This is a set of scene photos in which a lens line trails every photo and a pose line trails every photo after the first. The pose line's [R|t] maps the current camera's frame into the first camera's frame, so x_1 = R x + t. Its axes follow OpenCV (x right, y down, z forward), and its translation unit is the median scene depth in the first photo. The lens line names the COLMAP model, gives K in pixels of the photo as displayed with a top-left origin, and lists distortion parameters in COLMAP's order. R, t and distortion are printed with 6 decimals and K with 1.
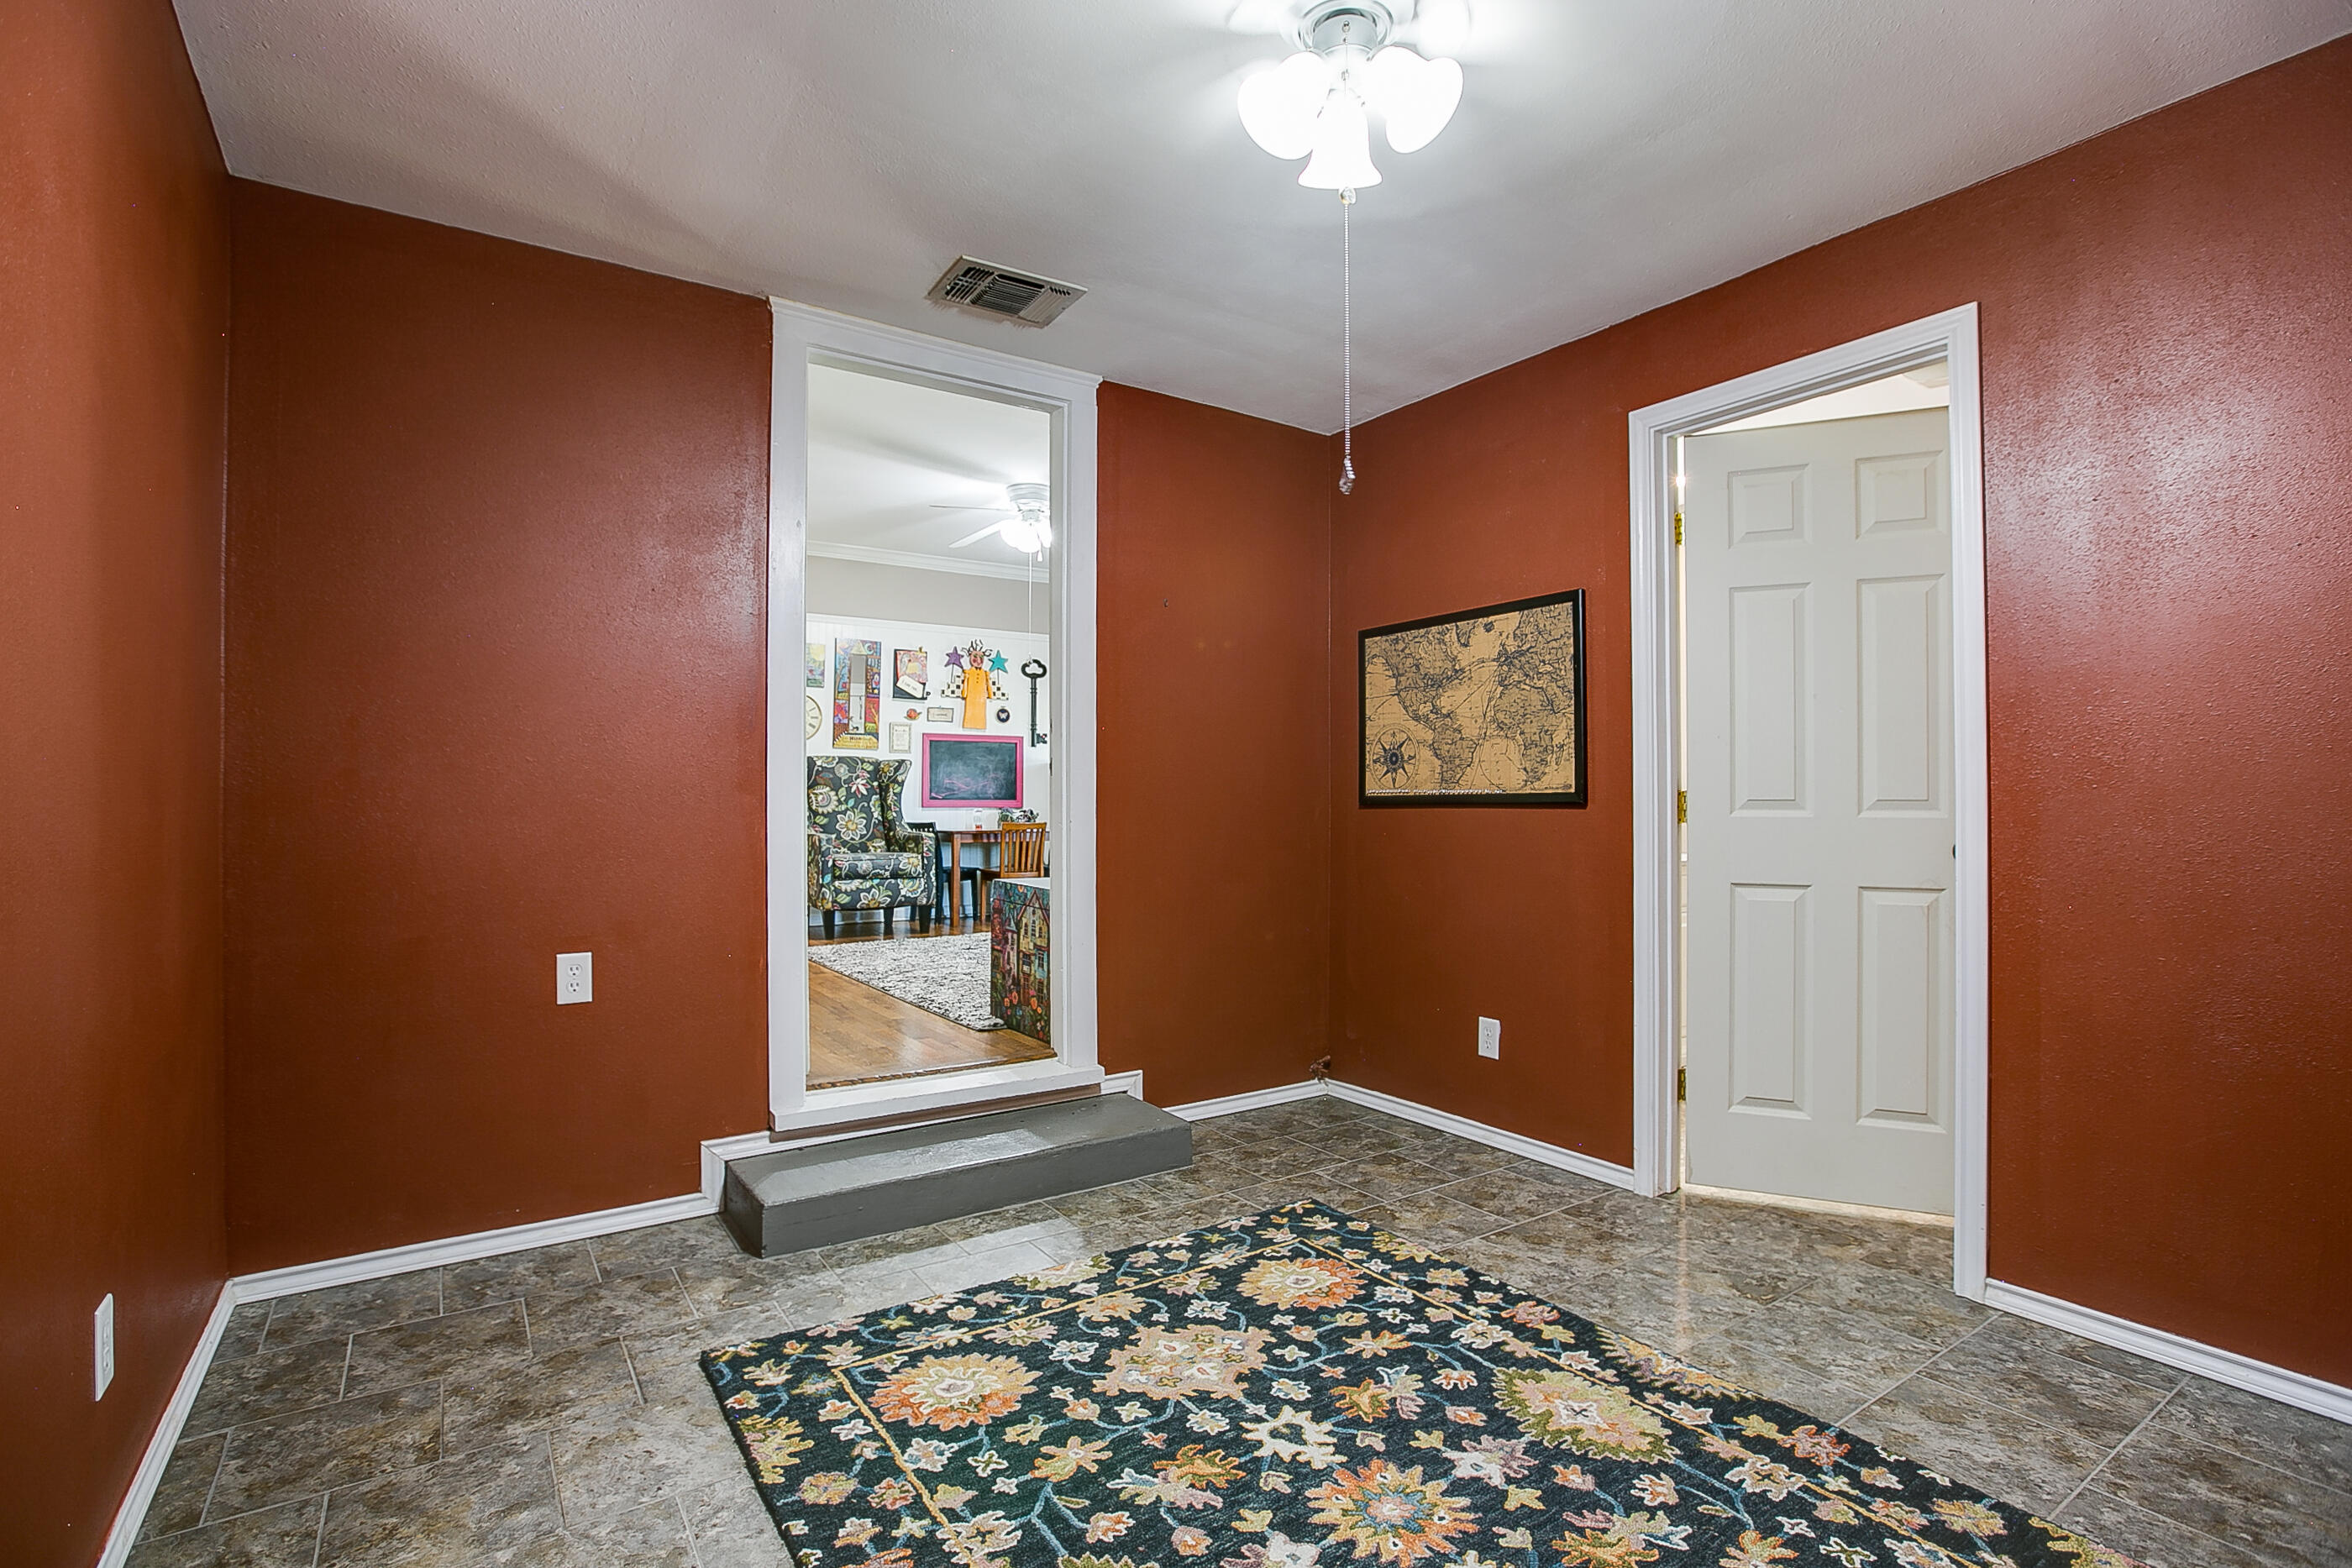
lens RADIAL K [[1136.9, 0, 1176.0], [0, 1136.9, 784.0], [0, 0, 1]] dist [-0.003174, -0.000469]
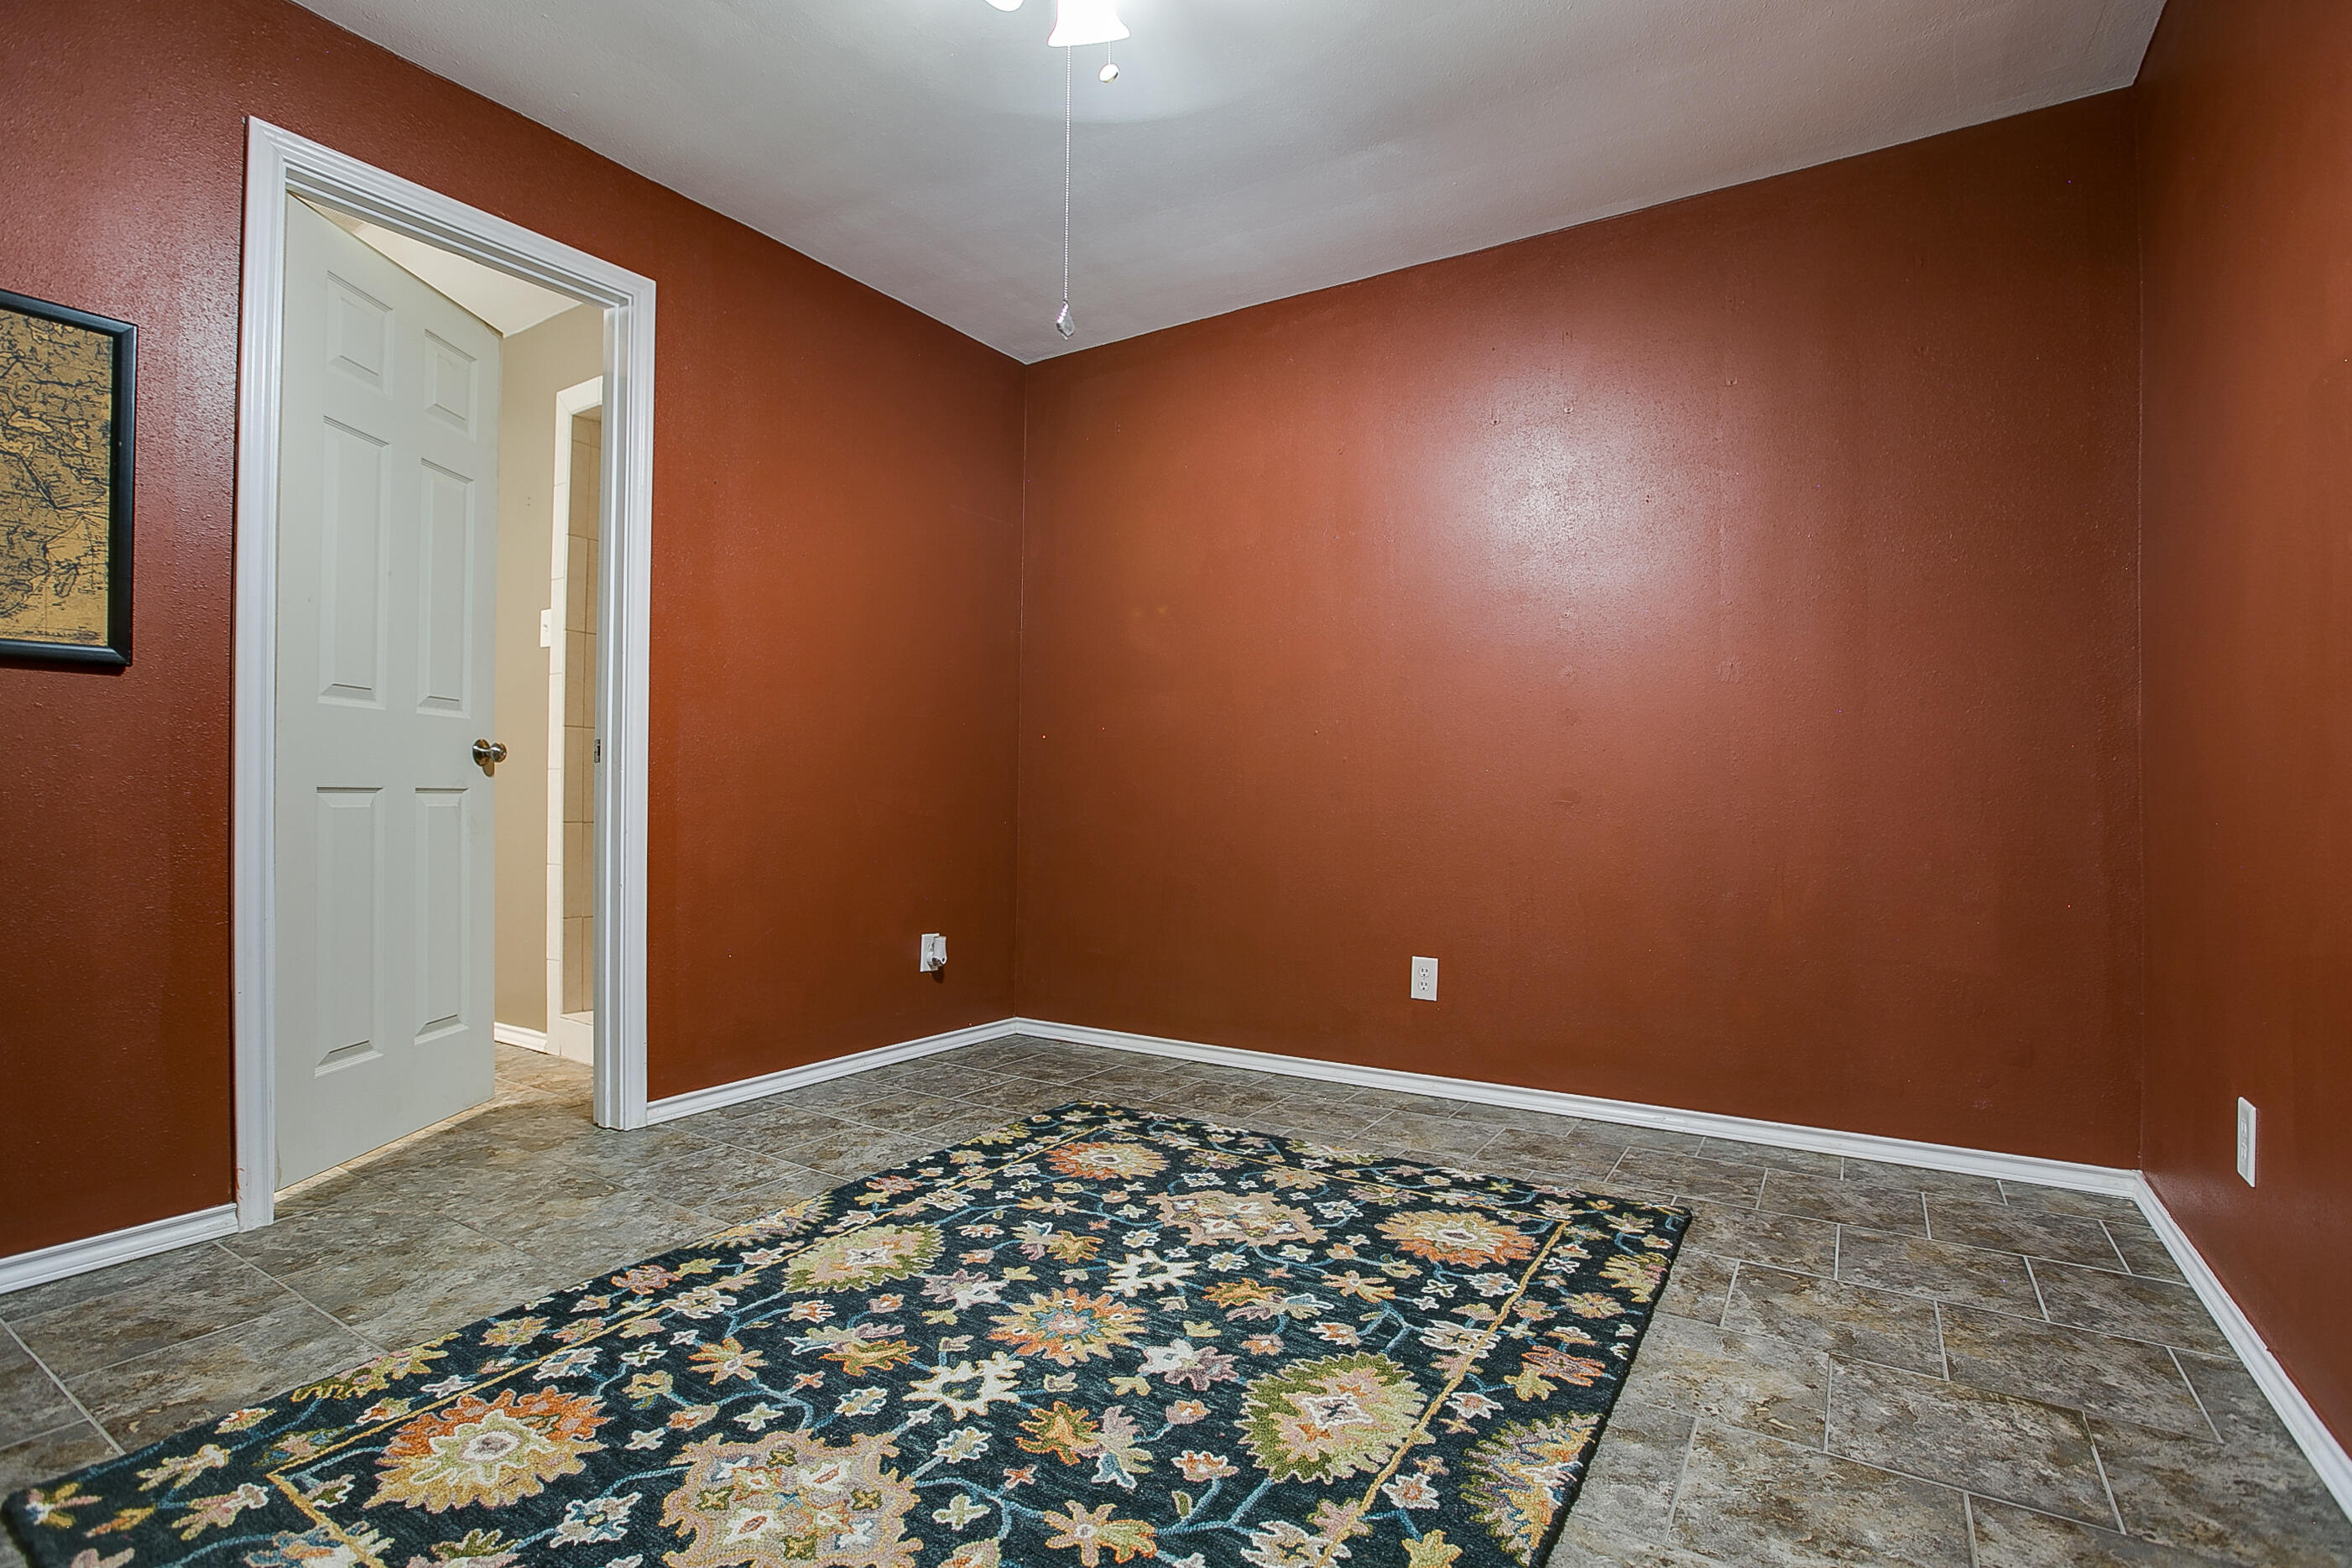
lens RADIAL K [[1093.6, 0, 1176.0], [0, 1093.6, 784.0], [0, 0, 1]] dist [-0.001725, 0.000263]
pose [[-0.402073, 0.012440, 0.915523, -0.643382], [-0.018807, 0.999585, -0.021841, 0.127214], [-0.915415, -0.026000, -0.401672, 1.082828]]
